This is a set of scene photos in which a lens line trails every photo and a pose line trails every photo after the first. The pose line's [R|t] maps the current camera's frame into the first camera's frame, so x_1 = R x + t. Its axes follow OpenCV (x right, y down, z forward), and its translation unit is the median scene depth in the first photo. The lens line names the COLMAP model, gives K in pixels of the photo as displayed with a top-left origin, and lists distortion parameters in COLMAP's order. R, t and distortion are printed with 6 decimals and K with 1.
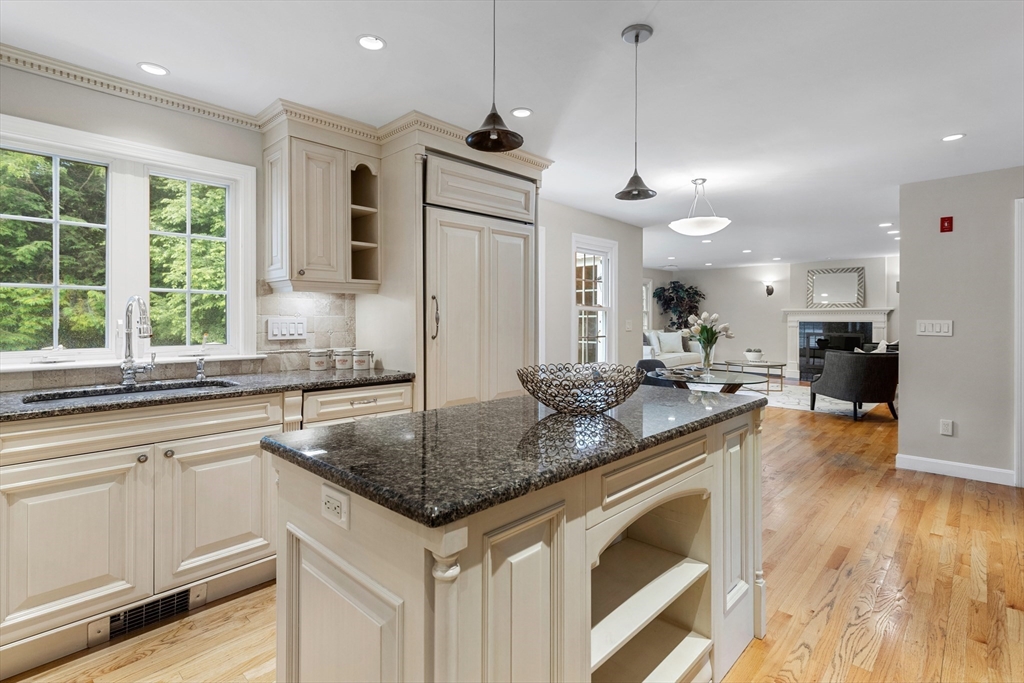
lens RADIAL K [[494.8, 0, 522.6], [0, 494.8, 317.4], [0, 0, 1]] dist [-0.002735, -0.000558]
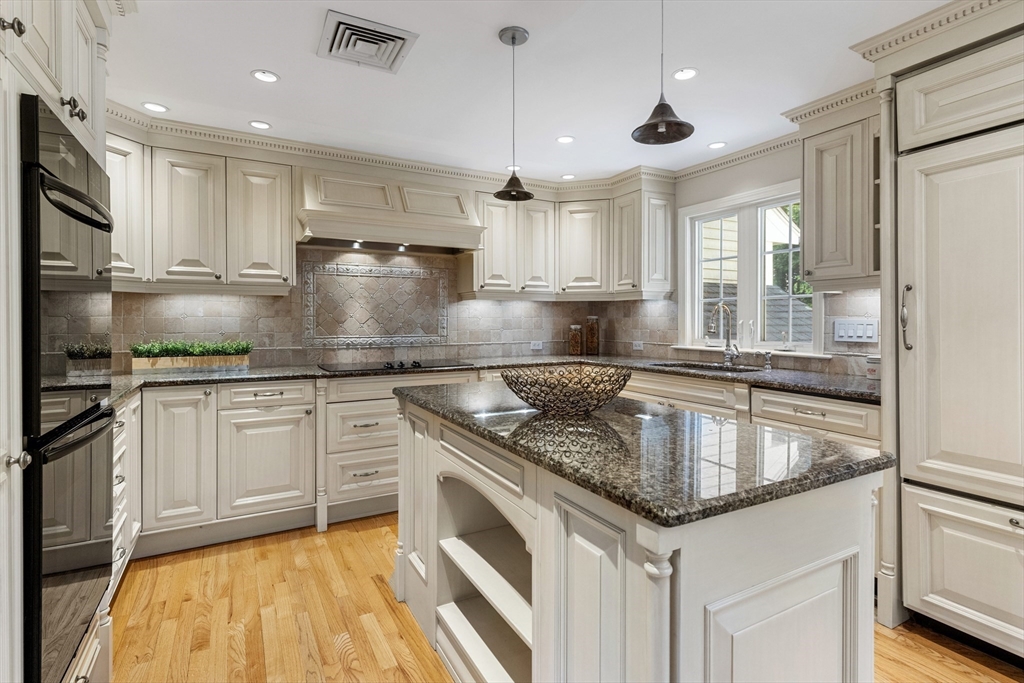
lens RADIAL K [[494.8, 0, 507.3], [0, 494.8, 320.6], [0, 0, 1]] dist [-0.002735, -0.000558]
pose [[-0.325564, 0.001793, -0.945518, 0.645250], [0.002822, 0.999996, 0.000925, 0.001808], [0.945516, -0.002368, -0.325567, 0.710673]]
